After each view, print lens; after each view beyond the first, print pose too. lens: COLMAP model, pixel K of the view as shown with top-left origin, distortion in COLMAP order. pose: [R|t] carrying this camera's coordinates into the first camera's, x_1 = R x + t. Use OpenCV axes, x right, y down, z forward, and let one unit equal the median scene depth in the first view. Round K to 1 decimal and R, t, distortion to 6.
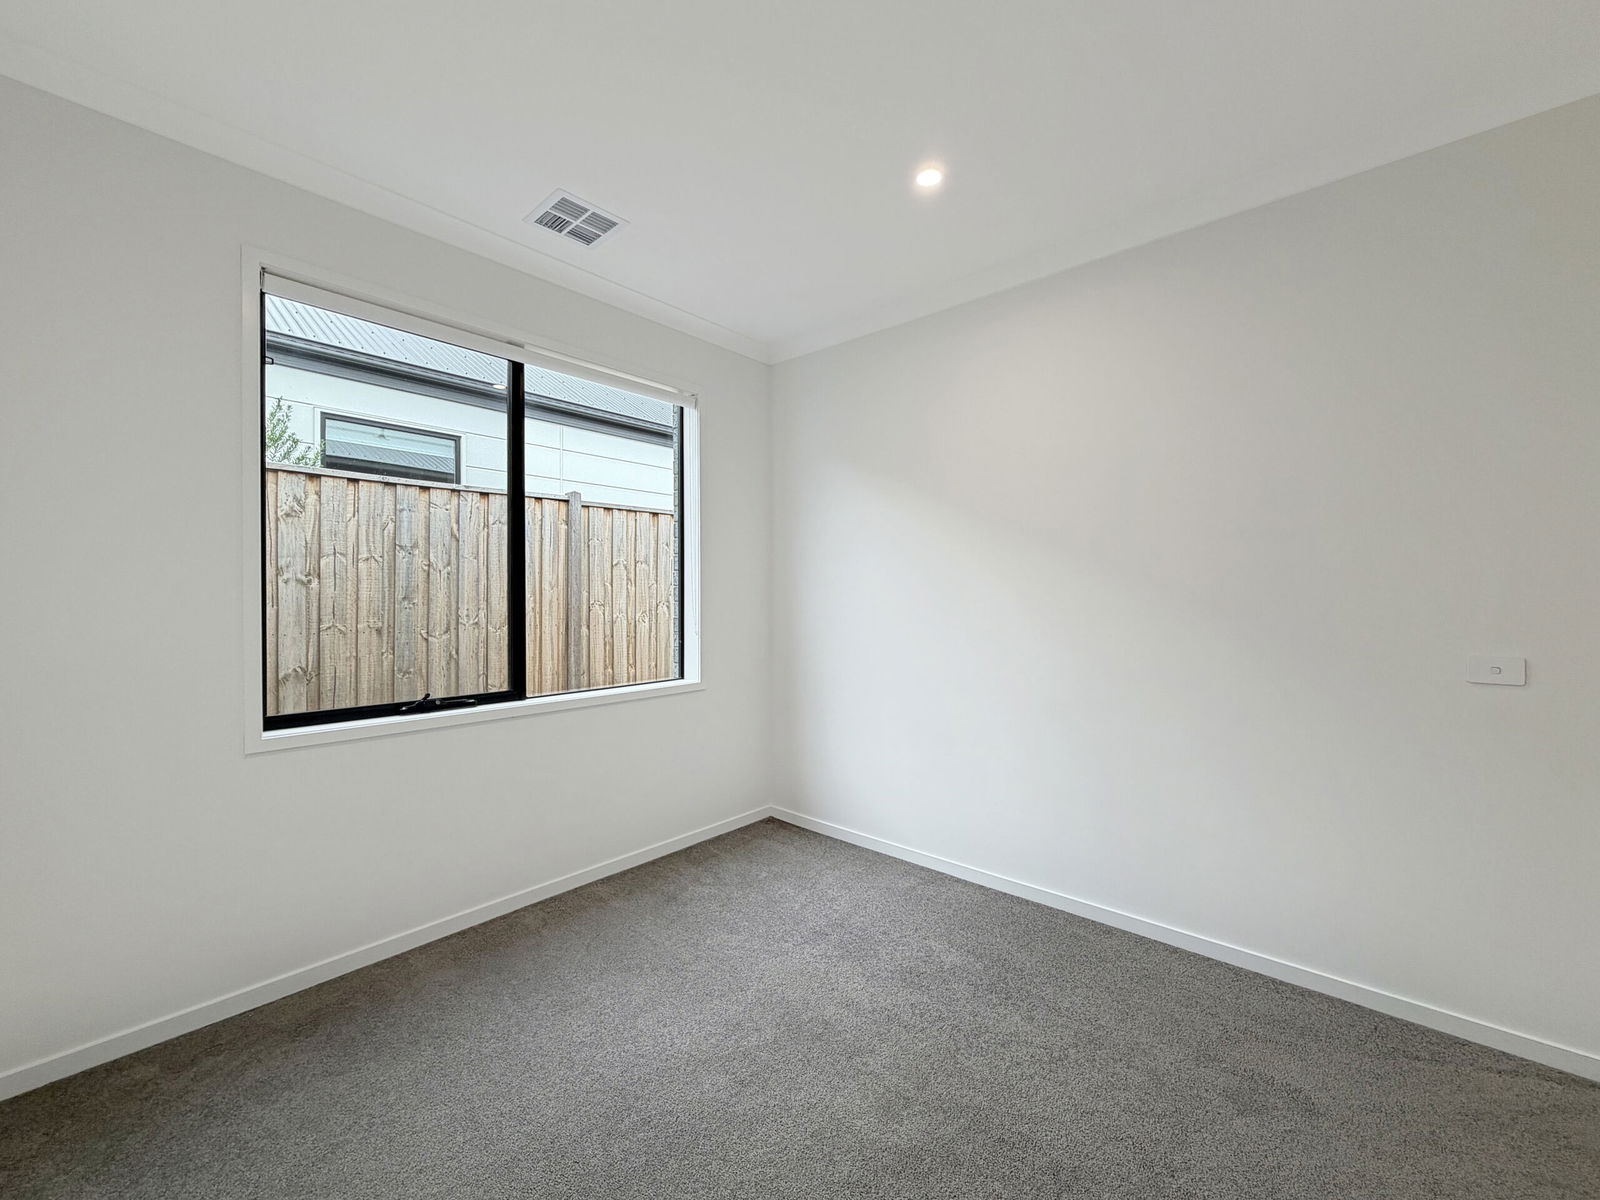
lens RADIAL K [[636.5, 0, 800.0], [0, 636.5, 600.0], [0, 0, 1]] dist [-0.000725, 0.000135]
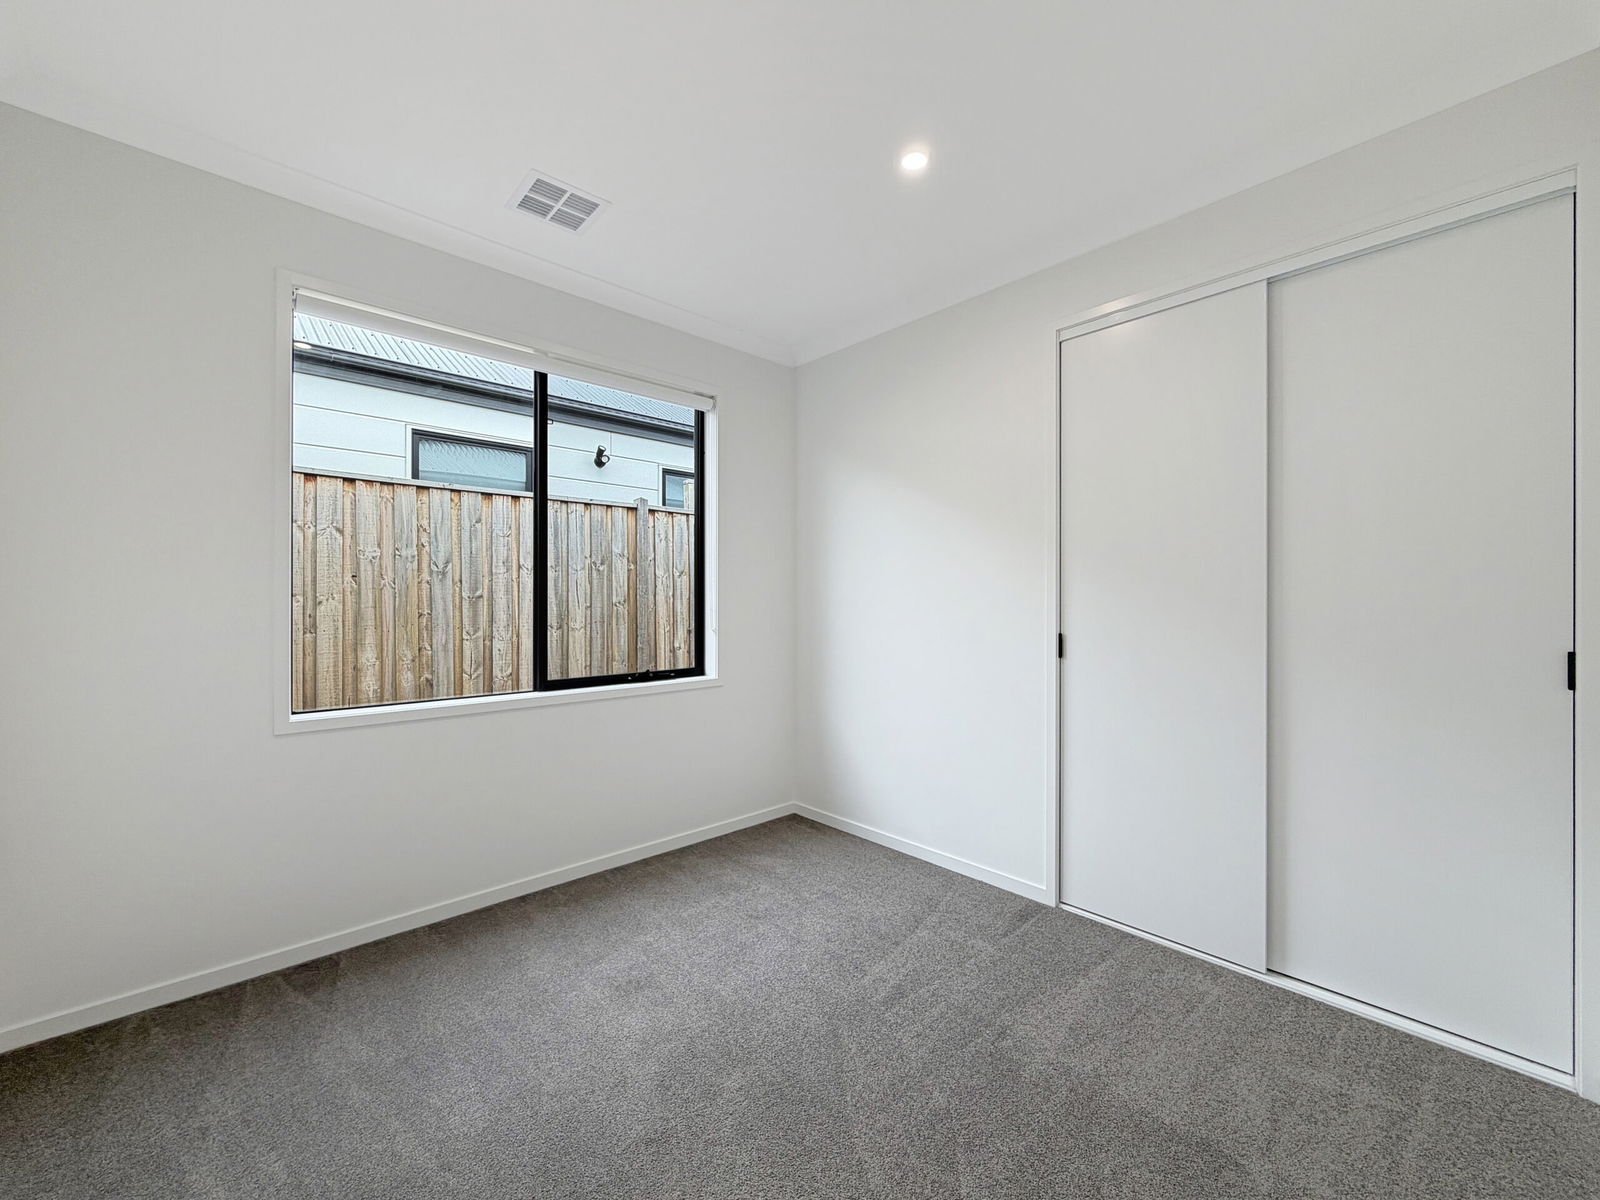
lens RADIAL K [[576.2, 0, 801.2], [0, 576.2, 623.3], [0, 0, 1]] dist [0.000156, 0.000021]
pose [[0.989023, 0.014301, -0.147066, 0.115167], [-0.008323, 0.999117, 0.041183, -0.000699], [0.147525, -0.039507, 0.988269, 0.127054]]
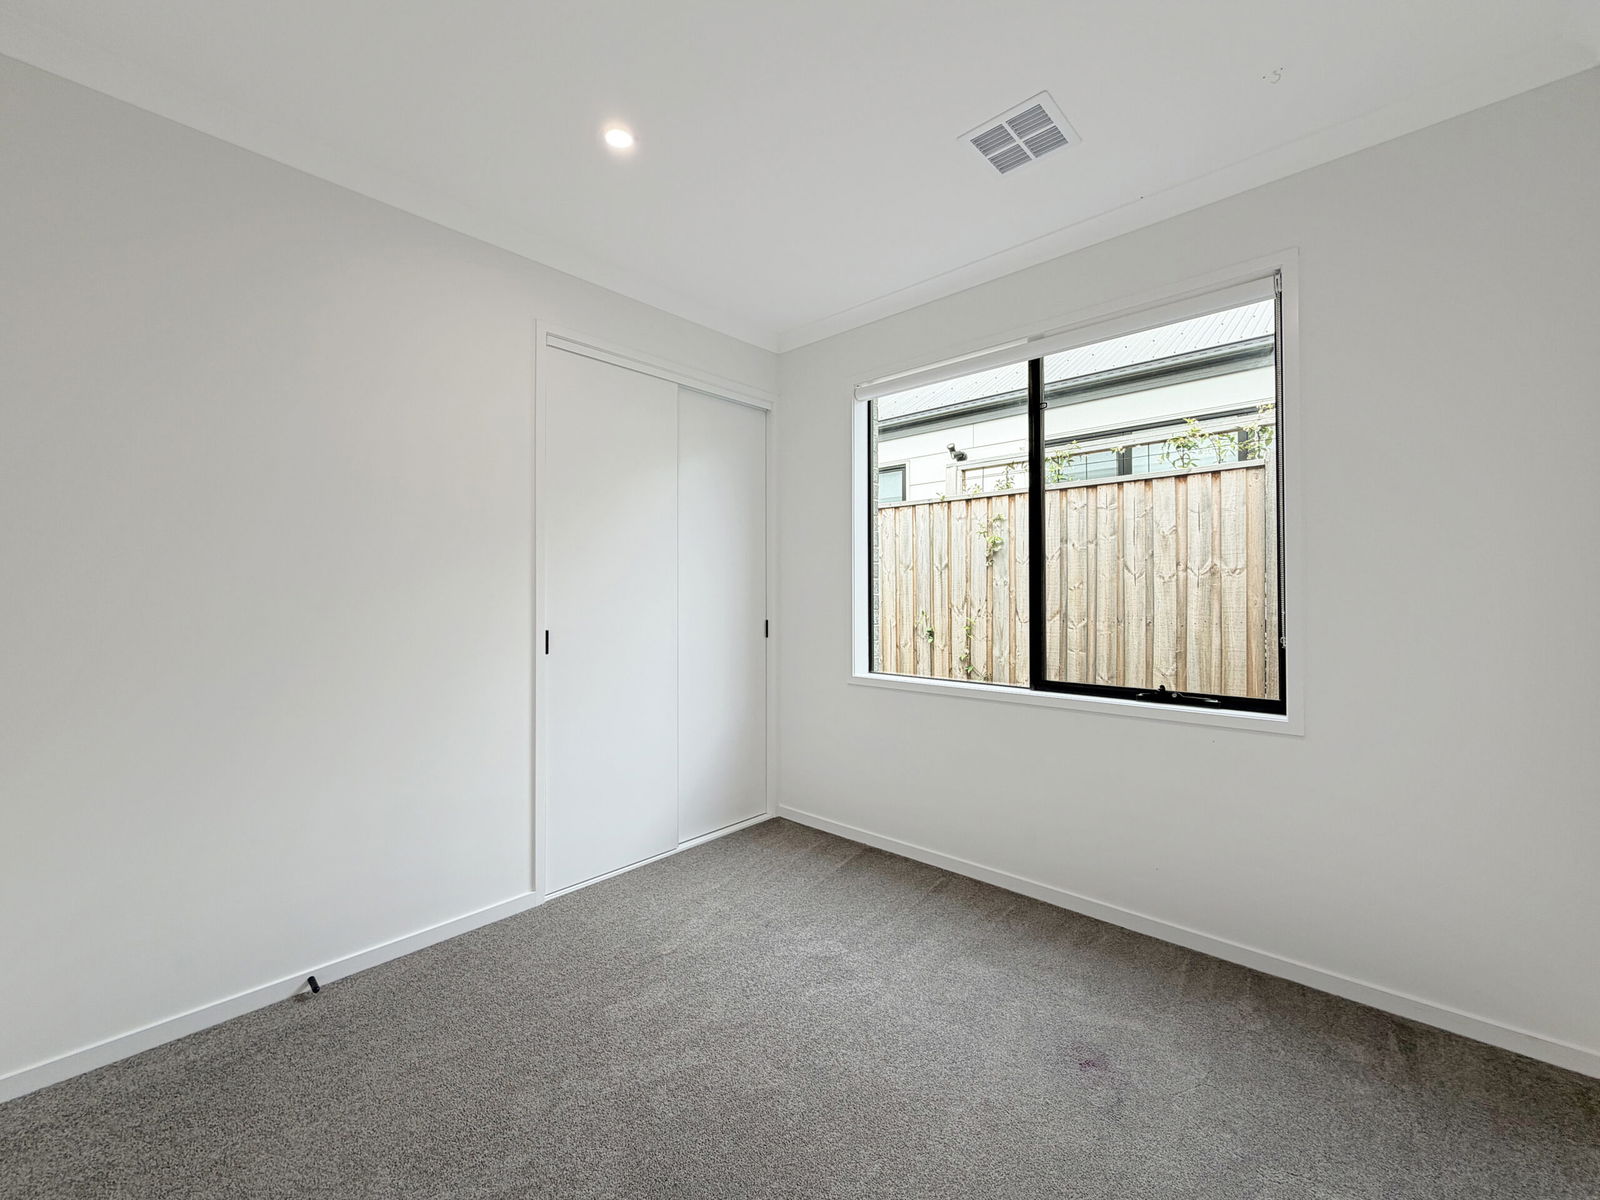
lens RADIAL K [[635.9, 0, 824.0], [0, 635.9, 585.4], [0, 0, 1]] dist [0.000780, 0.000098]
pose [[-0.006352, -0.004095, -0.999971, 0.581187], [0.000024, 0.999992, -0.004096, -0.006986], [0.999980, -0.000050, -0.006352, 0.668497]]
